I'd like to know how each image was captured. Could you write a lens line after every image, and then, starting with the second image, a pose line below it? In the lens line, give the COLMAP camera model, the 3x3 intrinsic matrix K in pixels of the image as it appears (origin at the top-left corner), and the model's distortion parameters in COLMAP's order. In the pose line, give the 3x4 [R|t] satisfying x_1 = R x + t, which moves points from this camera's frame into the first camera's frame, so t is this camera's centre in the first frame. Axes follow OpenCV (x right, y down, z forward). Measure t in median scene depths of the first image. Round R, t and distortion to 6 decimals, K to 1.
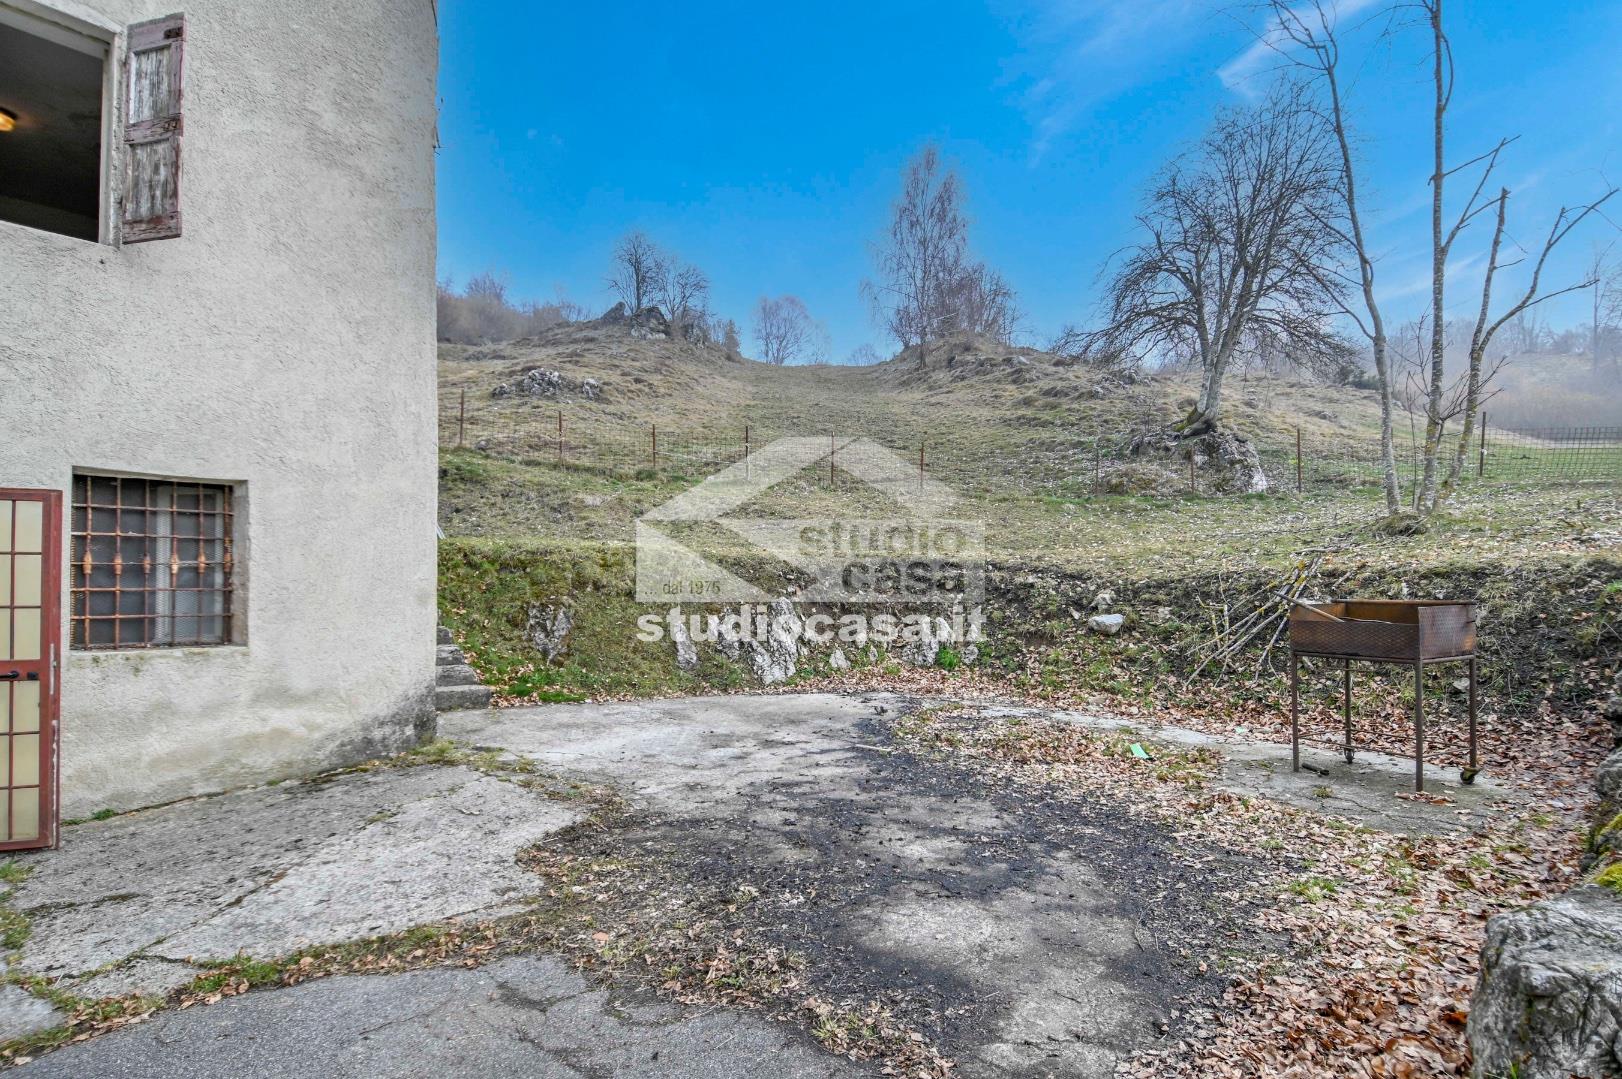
lens RADIAL K [[840.3, 0, 820.9], [0, 840.3, 567.1], [0, 0, 1]] dist [-0.017279, -0.000308]
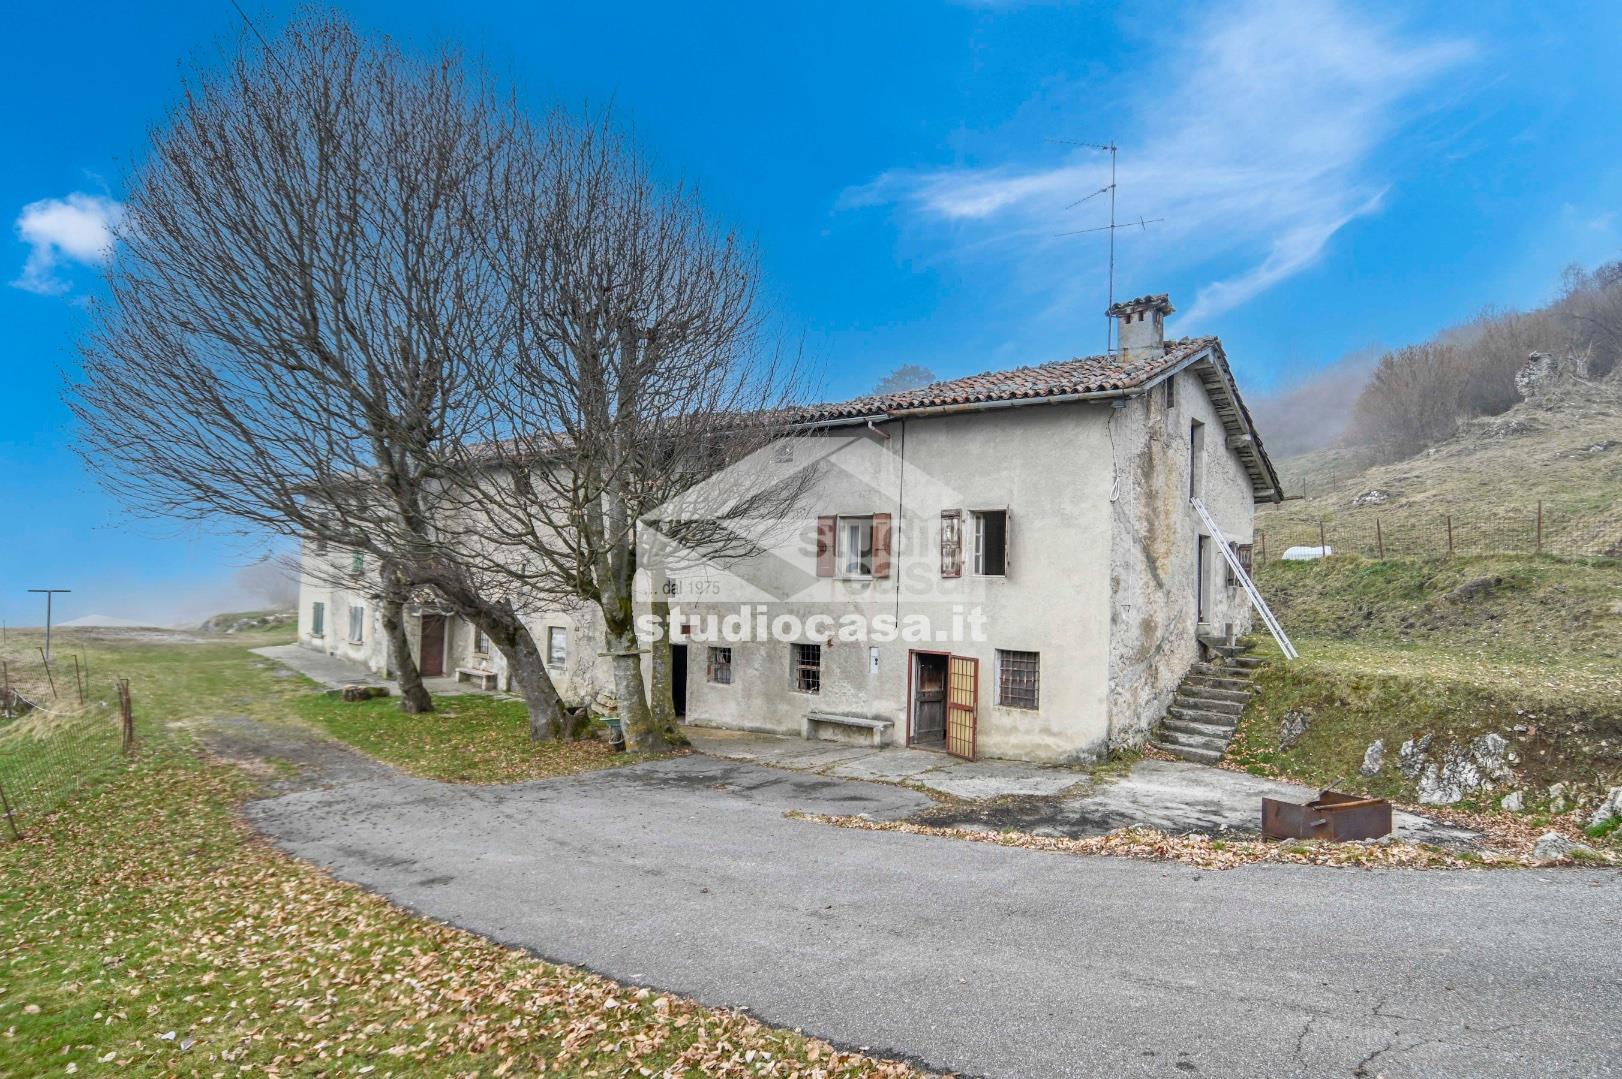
lens RADIAL K [[840.3, 0, 820.9], [0, 840.3, 567.1], [0, 0, 1]] dist [-0.017279, -0.000308]
pose [[0.019396, -0.031589, -0.999313, 2.038603], [-0.006620, 0.999475, -0.031722, -0.282403], [0.999790, 0.007231, 0.019176, 0.218013]]
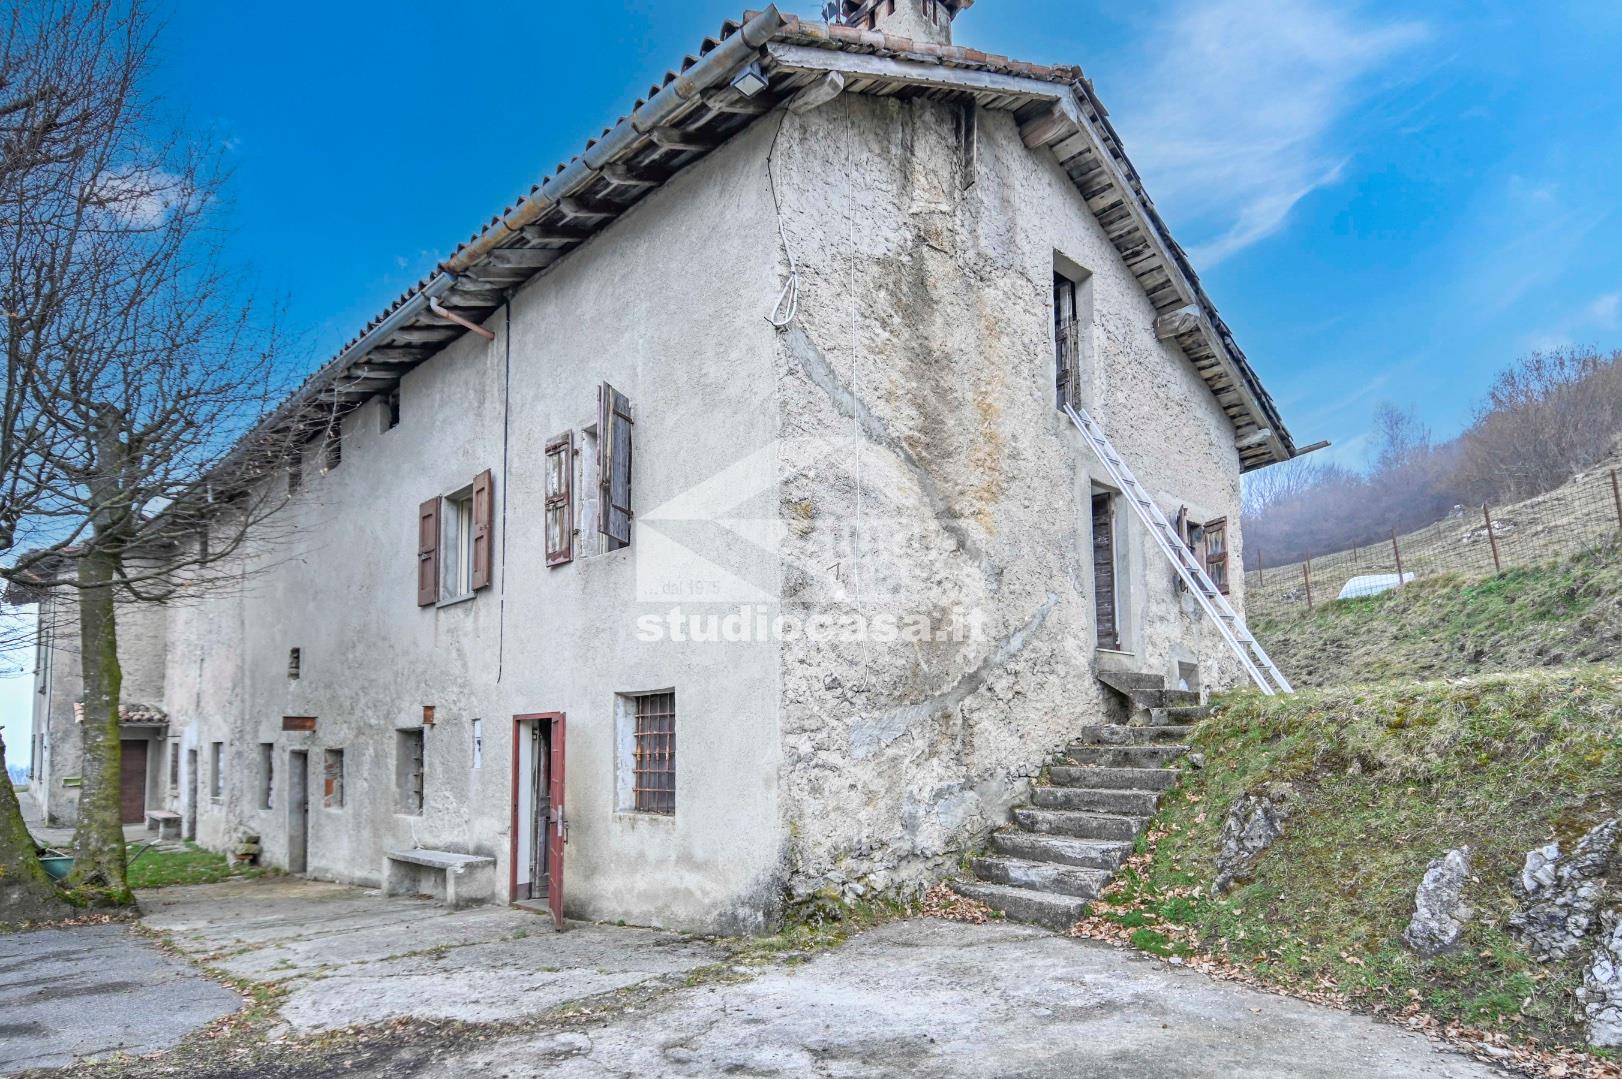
lens RADIAL K [[885.8, 0, 808.1], [0, 885.8, 678.7], [0, 0, 1]] dist [0.011930, -0.020304]
pose [[-0.079375, -0.082601, -0.993417, 0.633183], [0.033170, 0.995790, -0.085448, 0.007526], [0.996293, -0.039734, -0.076301, 1.280854]]
